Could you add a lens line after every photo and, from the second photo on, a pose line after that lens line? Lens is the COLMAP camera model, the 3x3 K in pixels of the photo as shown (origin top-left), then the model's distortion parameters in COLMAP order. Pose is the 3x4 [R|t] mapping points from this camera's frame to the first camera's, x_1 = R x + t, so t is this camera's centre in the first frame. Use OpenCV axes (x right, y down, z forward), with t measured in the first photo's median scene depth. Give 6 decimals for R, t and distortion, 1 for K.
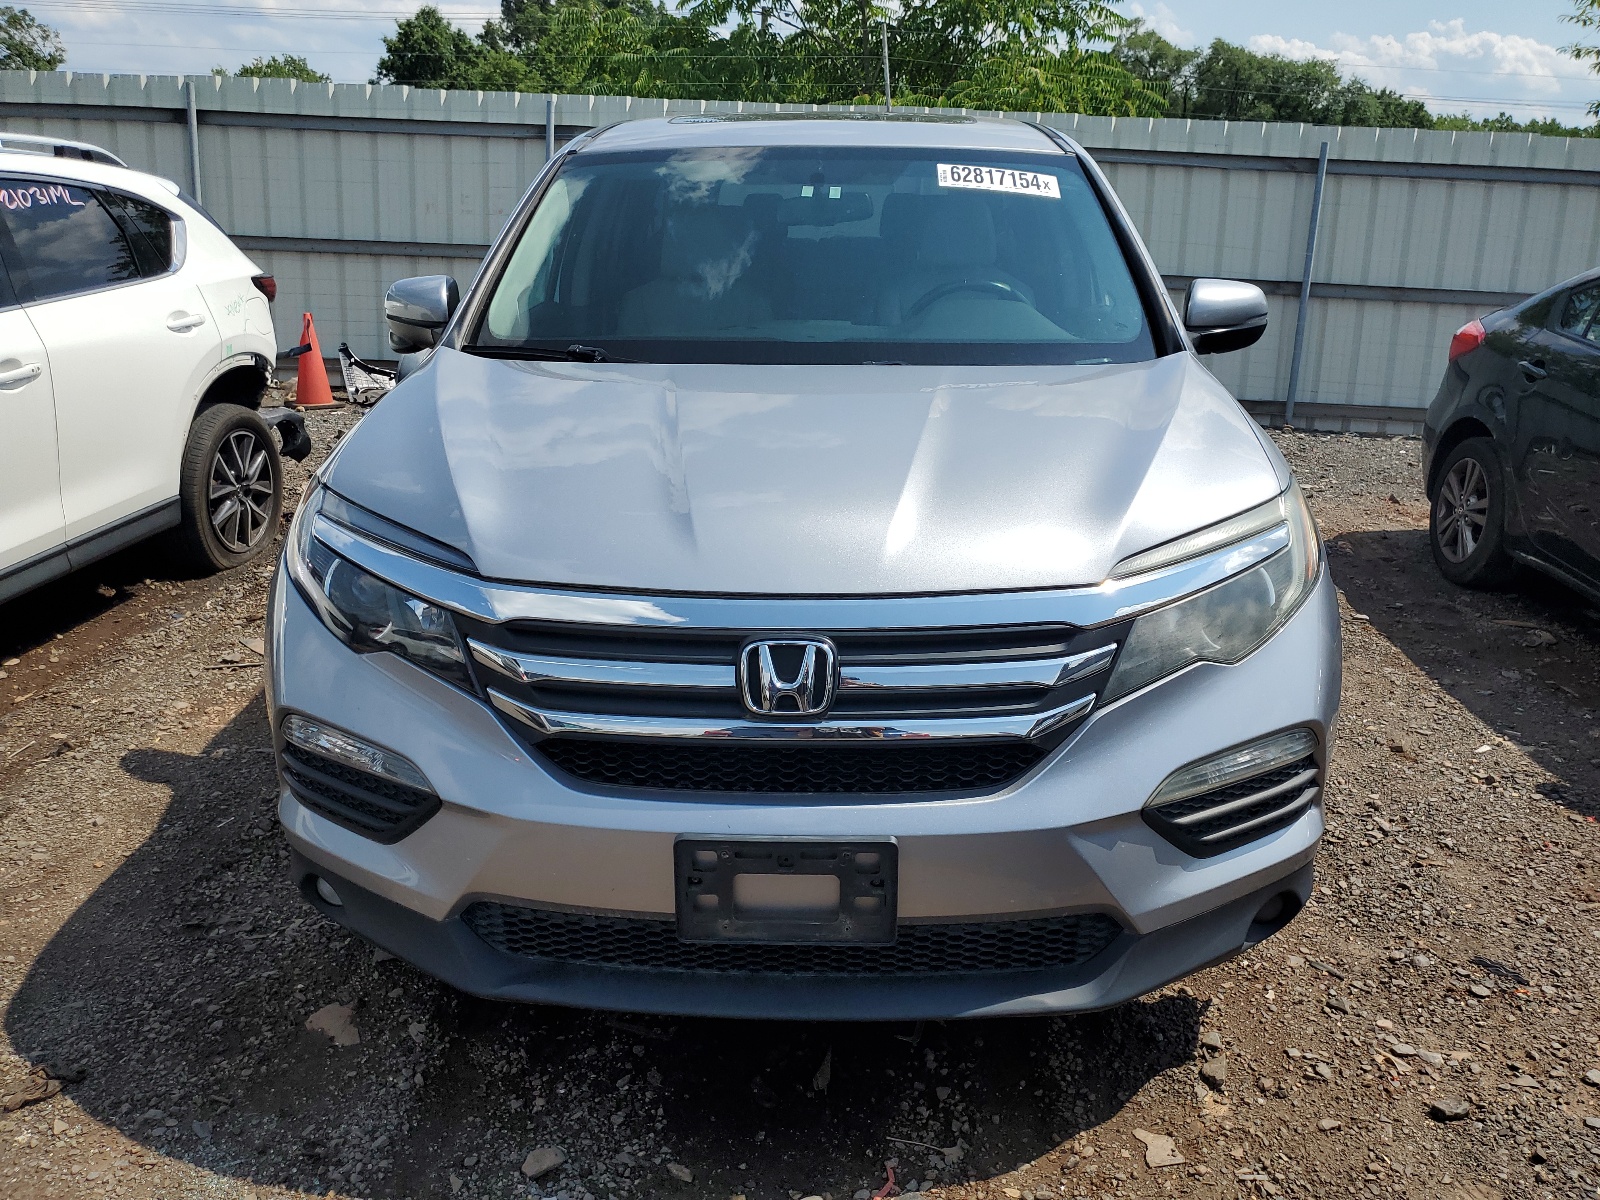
lens RADIAL K [[1215.0, 0, 755.7], [0, 1215.0, 599.6], [0, 0, 1]] dist [0.104346, -0.209827]
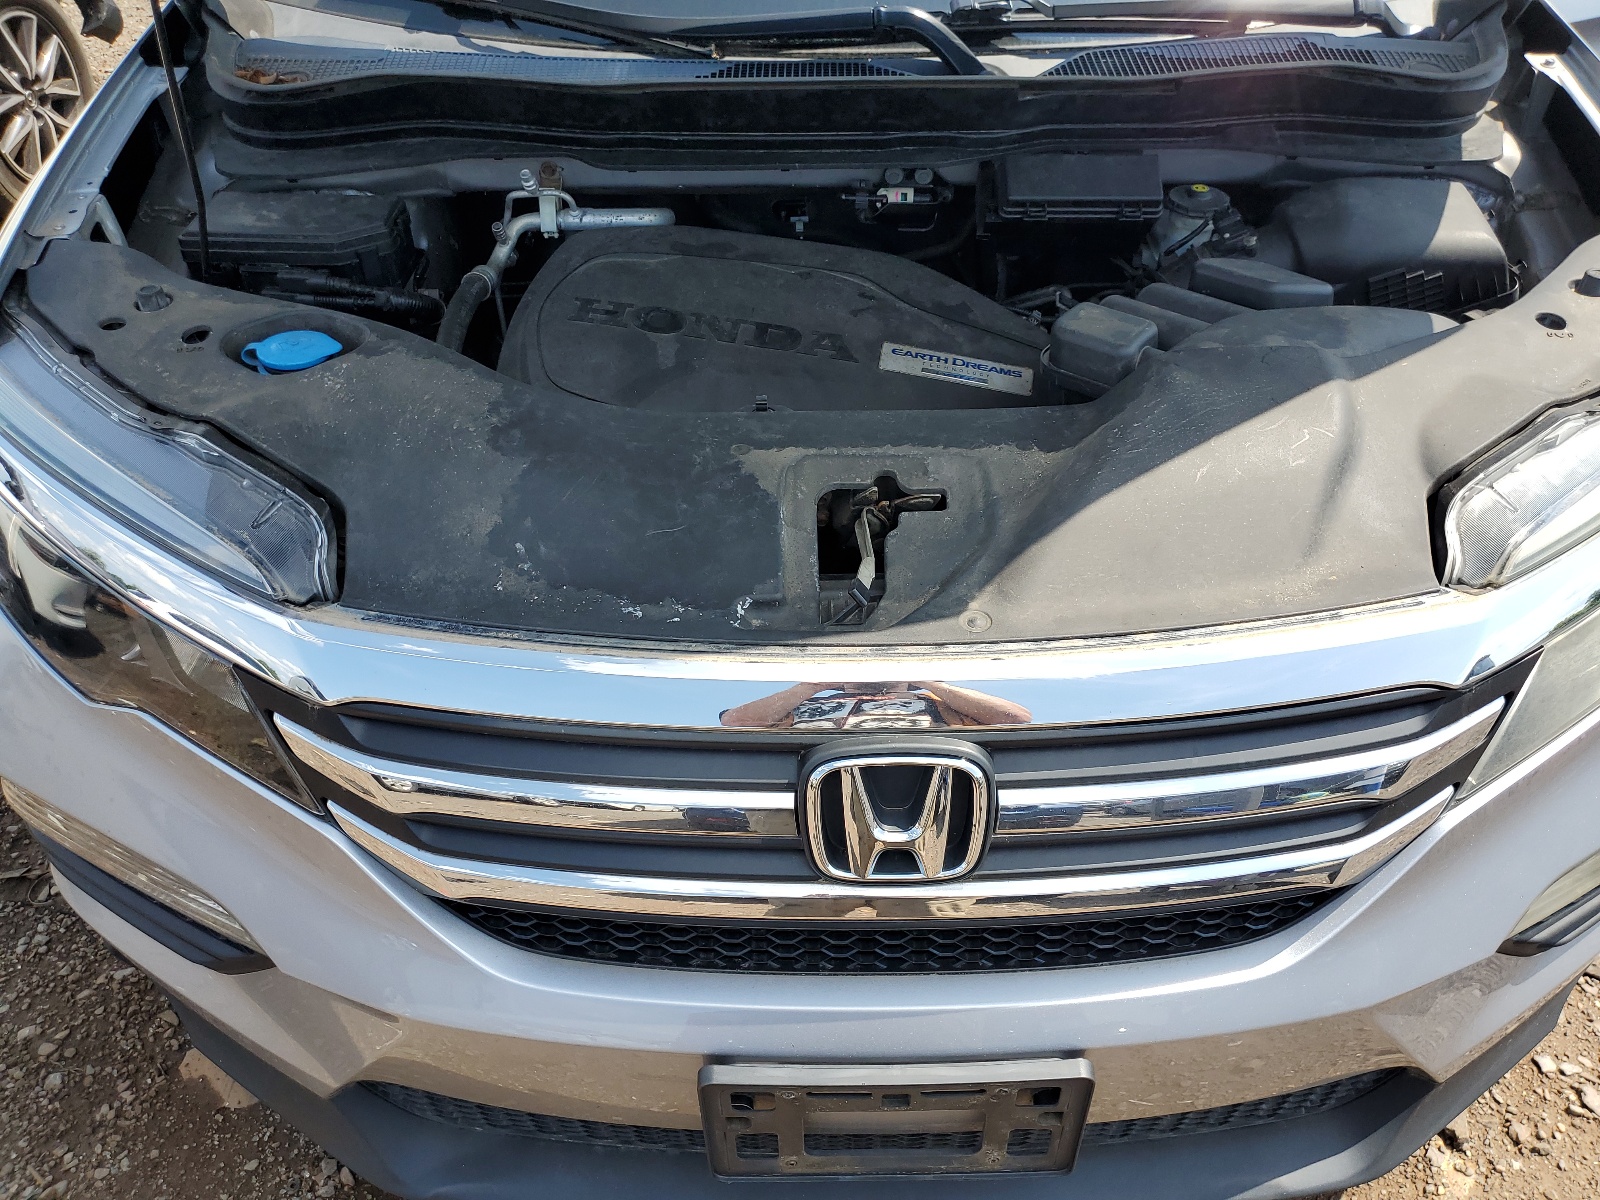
lens RADIAL K [[1191.5, 0, 800.0], [0, 1191.5, 600.0], [0, 0, 1]] dist [0.099755, -0.120167]
pose [[0.997241, -0.055095, 0.049748, -0.030159], [0.032307, 0.925504, 0.377357, -0.185242], [-0.066832, -0.374708, 0.924731, 0.481951]]
